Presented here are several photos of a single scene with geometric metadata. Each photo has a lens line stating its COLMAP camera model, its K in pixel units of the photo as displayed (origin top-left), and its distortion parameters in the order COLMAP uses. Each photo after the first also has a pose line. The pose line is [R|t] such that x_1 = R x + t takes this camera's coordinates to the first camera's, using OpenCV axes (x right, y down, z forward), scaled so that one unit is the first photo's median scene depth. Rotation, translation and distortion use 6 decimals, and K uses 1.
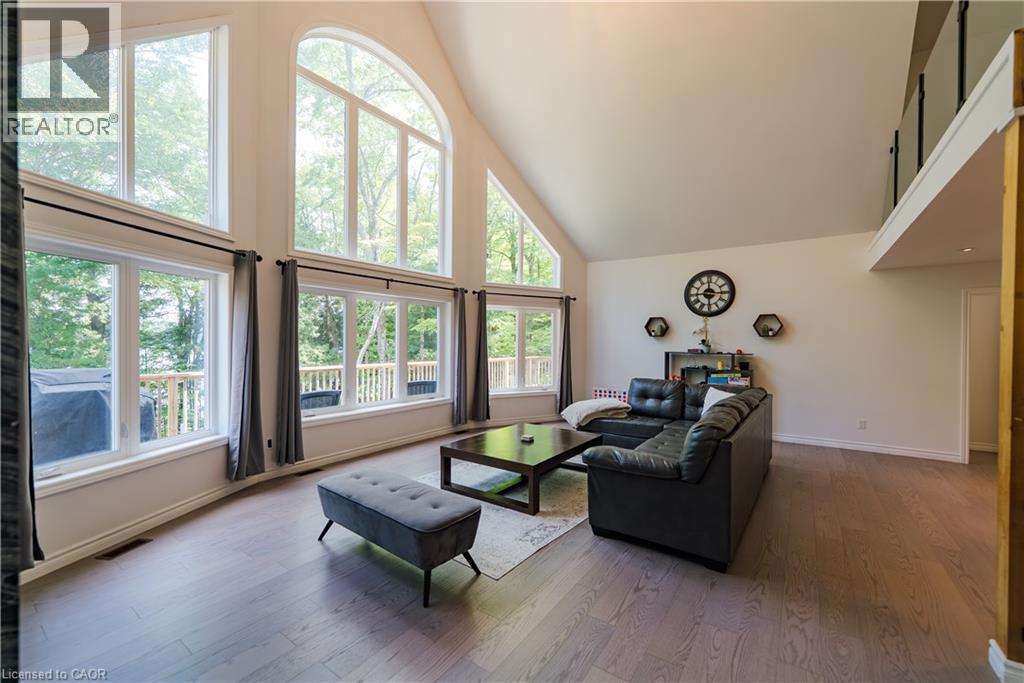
lens RADIAL K [[414.3, 0, 515.5], [0, 414.3, 346.2], [0, 0, 1]] dist [-0.004453, 0.000398]
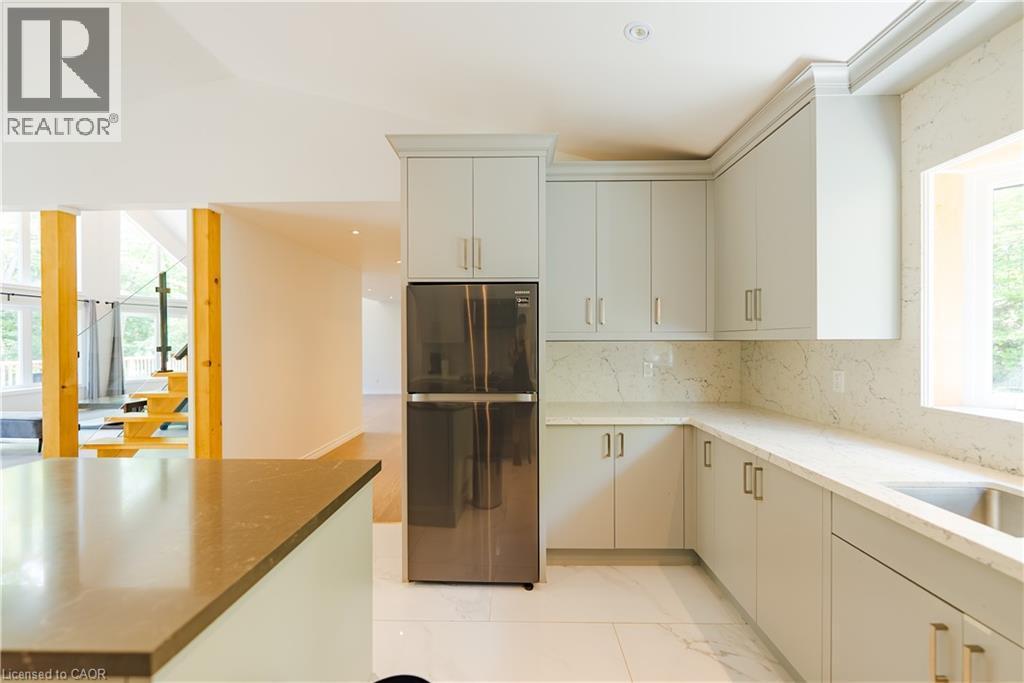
lens RADIAL K [[414.3, 0, 514.9], [0, 414.3, 343.8], [0, 0, 1]] dist [-0.004453, 0.000398]
pose [[0.826997, -0.015406, 0.561995, 0.239935], [0.017752, 0.999842, 0.001285, 0.021515], [-0.561926, 0.008914, 0.827139, -0.831947]]
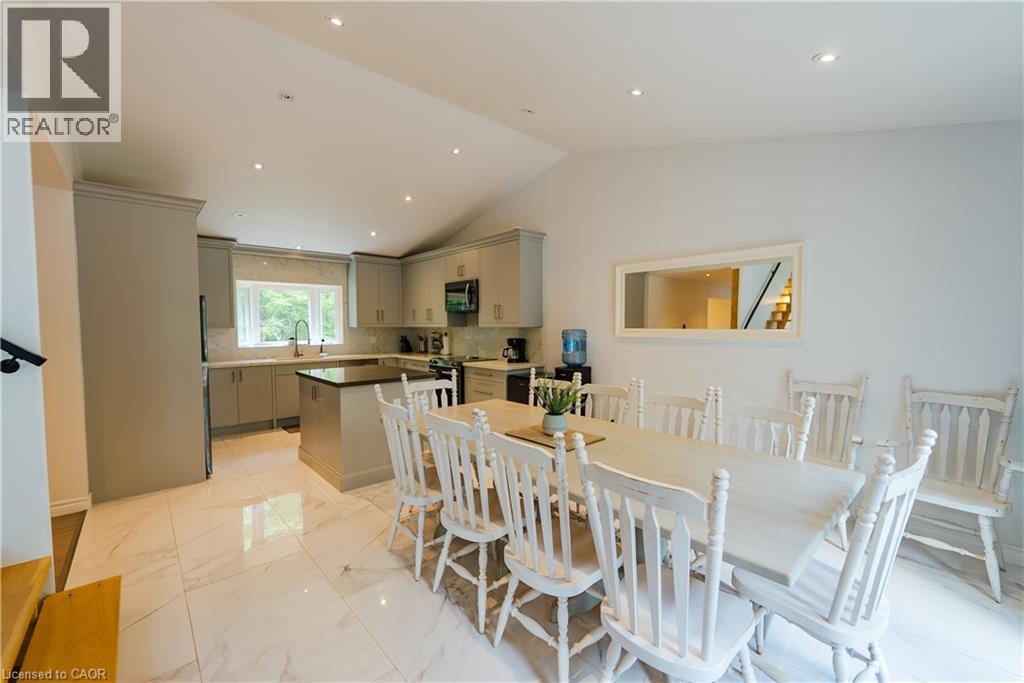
lens RADIAL K [[414.3, 0, 514.9], [0, 414.3, 341.1], [0, 0, 1]] dist [-0.004453, 0.000398]
pose [[-0.975392, -0.014508, 0.219999, -0.190230], [-0.002322, 0.998453, 0.055547, -0.000172], [-0.220465, 0.053669, -0.973917, -0.016936]]
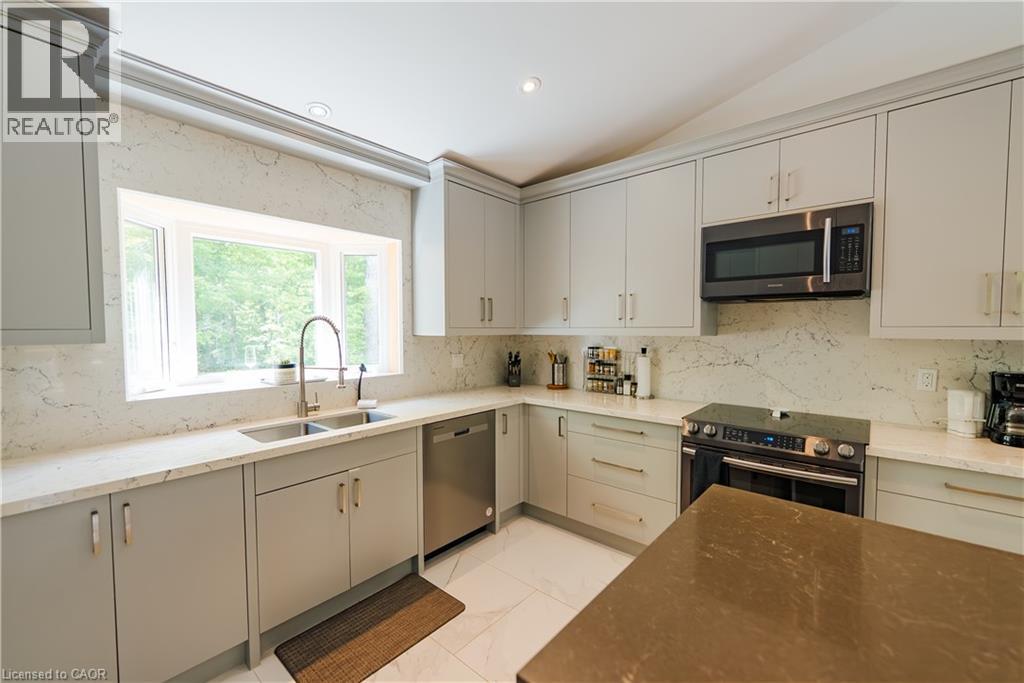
lens RADIAL K [[414.3, 0, 513.5], [0, 414.3, 345.1], [0, 0, 1]] dist [-0.004453, 0.000398]
pose [[-0.994704, -0.013256, 0.101925, 0.299460], [-0.007608, 0.998424, 0.055603, 0.008238], [-0.102502, 0.054533, -0.993237, -0.505607]]
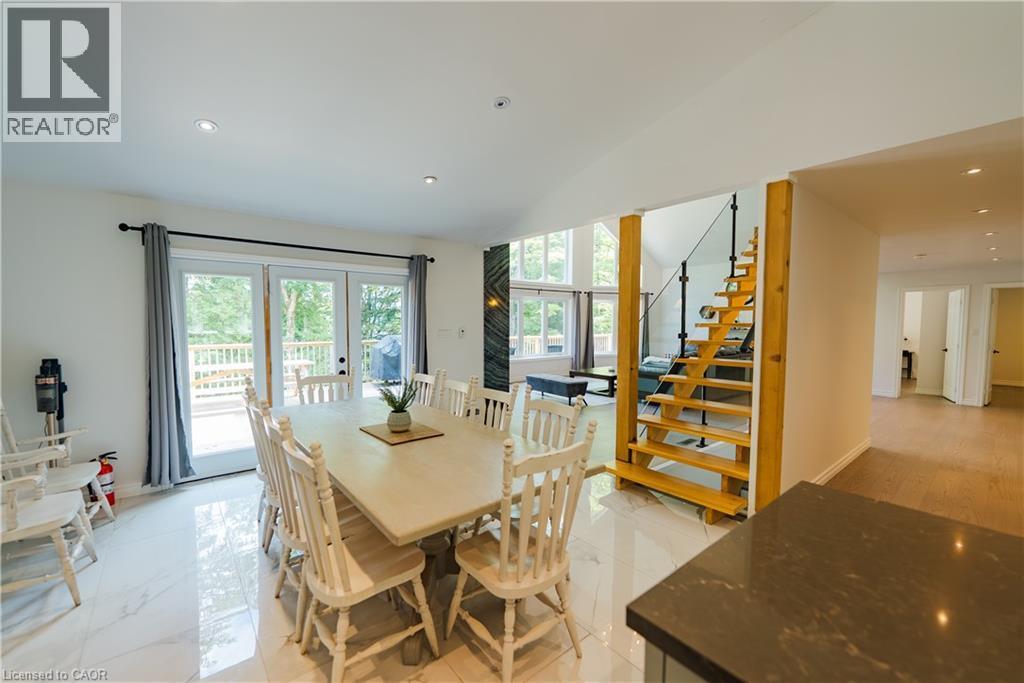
lens RADIAL K [[414.3, 0, 513.0], [0, 414.3, 347.3], [0, 0, 1]] dist [-0.004453, 0.000398]
pose [[0.963915, 0.010776, -0.265993, 0.067568], [0.002661, 0.998741, 0.050103, 0.005428], [0.266198, -0.049003, 0.962672, -0.716759]]
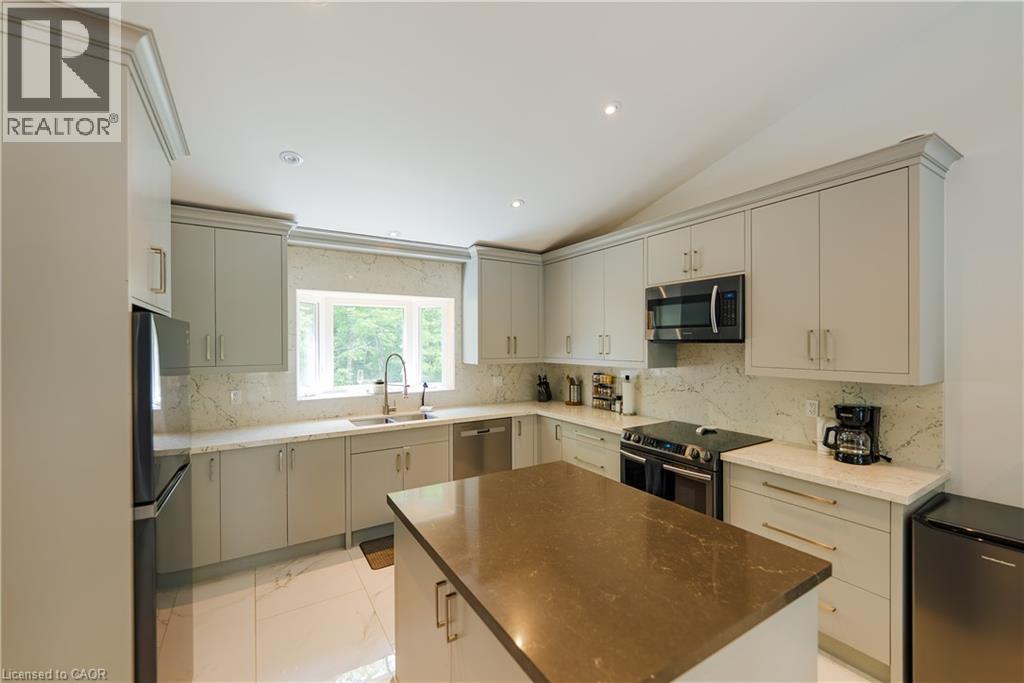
lens RADIAL K [[414.3, 0, 512.3], [0, 414.3, 343.3], [0, 0, 1]] dist [-0.004453, 0.000398]
pose [[-0.920371, -0.007689, 0.390970, 0.122442], [-0.001271, 0.999860, 0.016670, -0.019341], [-0.391043, 0.014846, -0.920253, -0.371710]]
